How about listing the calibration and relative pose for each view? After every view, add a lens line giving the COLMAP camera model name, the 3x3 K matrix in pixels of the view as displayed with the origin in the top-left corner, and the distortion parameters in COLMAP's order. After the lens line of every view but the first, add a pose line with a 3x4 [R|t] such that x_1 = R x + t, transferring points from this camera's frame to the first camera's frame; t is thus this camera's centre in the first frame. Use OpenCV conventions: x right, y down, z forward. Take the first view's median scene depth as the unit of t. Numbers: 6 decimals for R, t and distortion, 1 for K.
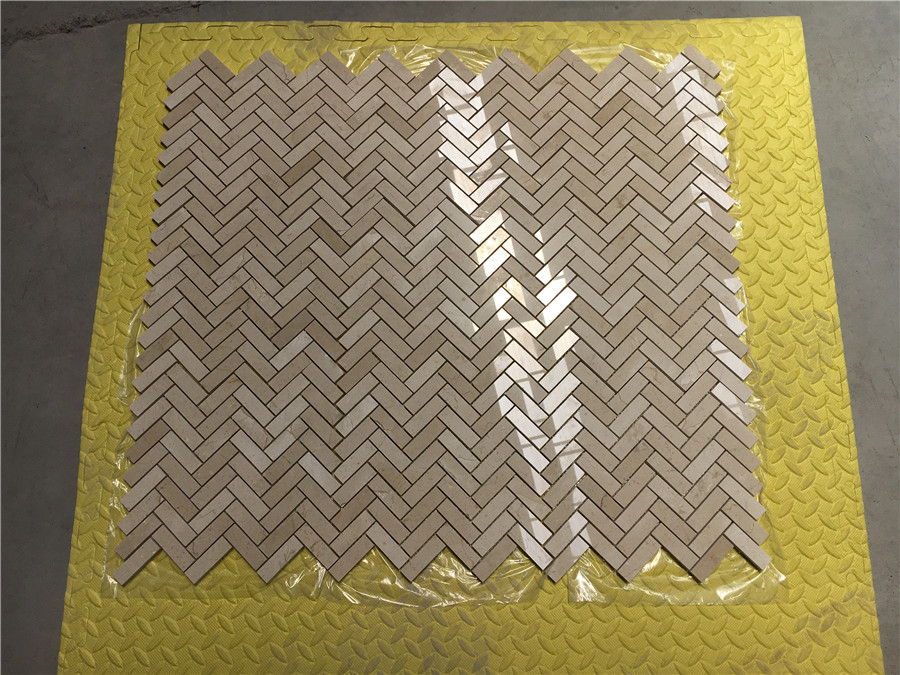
lens RADIAL K [[774.8, 0, 450.0], [0, 774.8, 337.5], [0, 0, 1]] dist [0.068584, -0.084637]
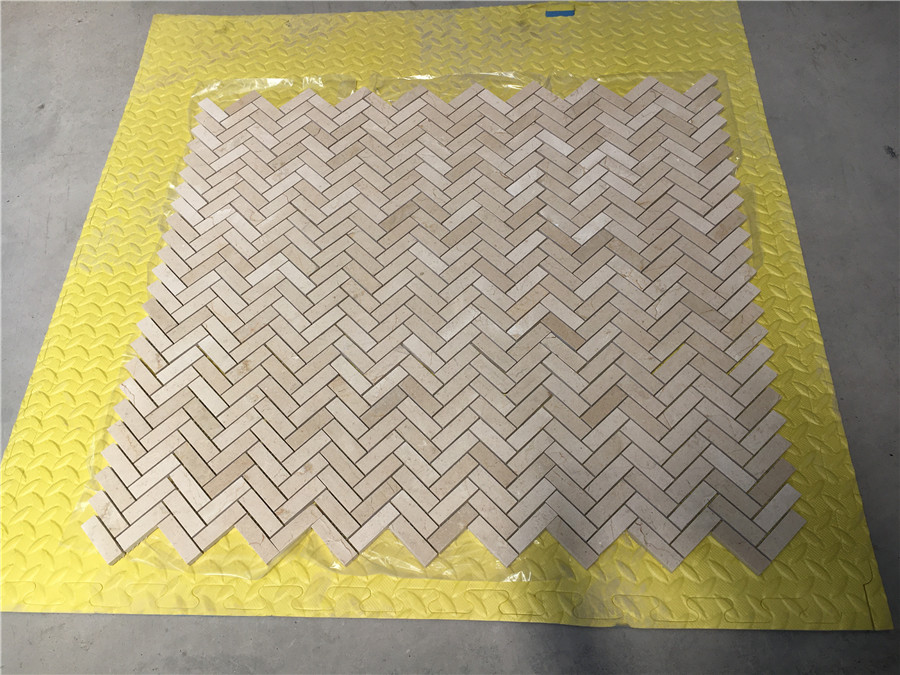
lens RADIAL K [[774.8, 0, 450.0], [0, 774.8, 337.5], [0, 0, 1]] dist [0.068584, -0.084637]
pose [[-0.995845, 0.013105, 0.090114, -0.107027], [0.054725, -0.704825, 0.707267, -0.810314], [0.072784, 0.709260, 0.701180, 0.364505]]
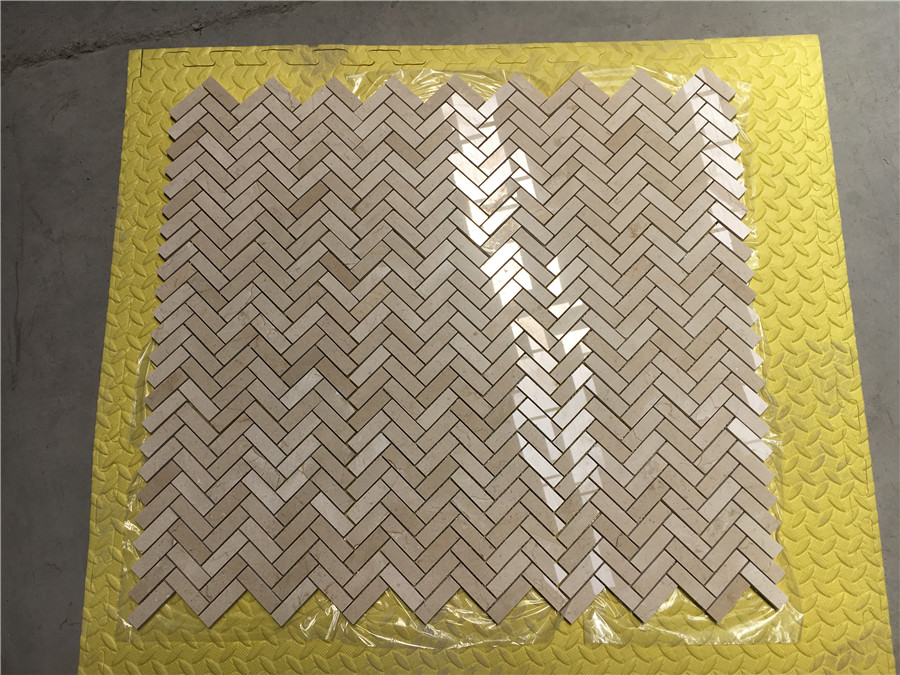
lens RADIAL K [[774.8, 0, 450.0], [0, 774.8, 337.5], [0, 0, 1]] dist [0.068584, -0.084637]
pose [[0.999944, -0.009512, -0.004547, -0.010163], [0.009656, 0.999417, 0.032740, -0.077589], [0.004233, -0.032782, 0.999454, 0.013503]]
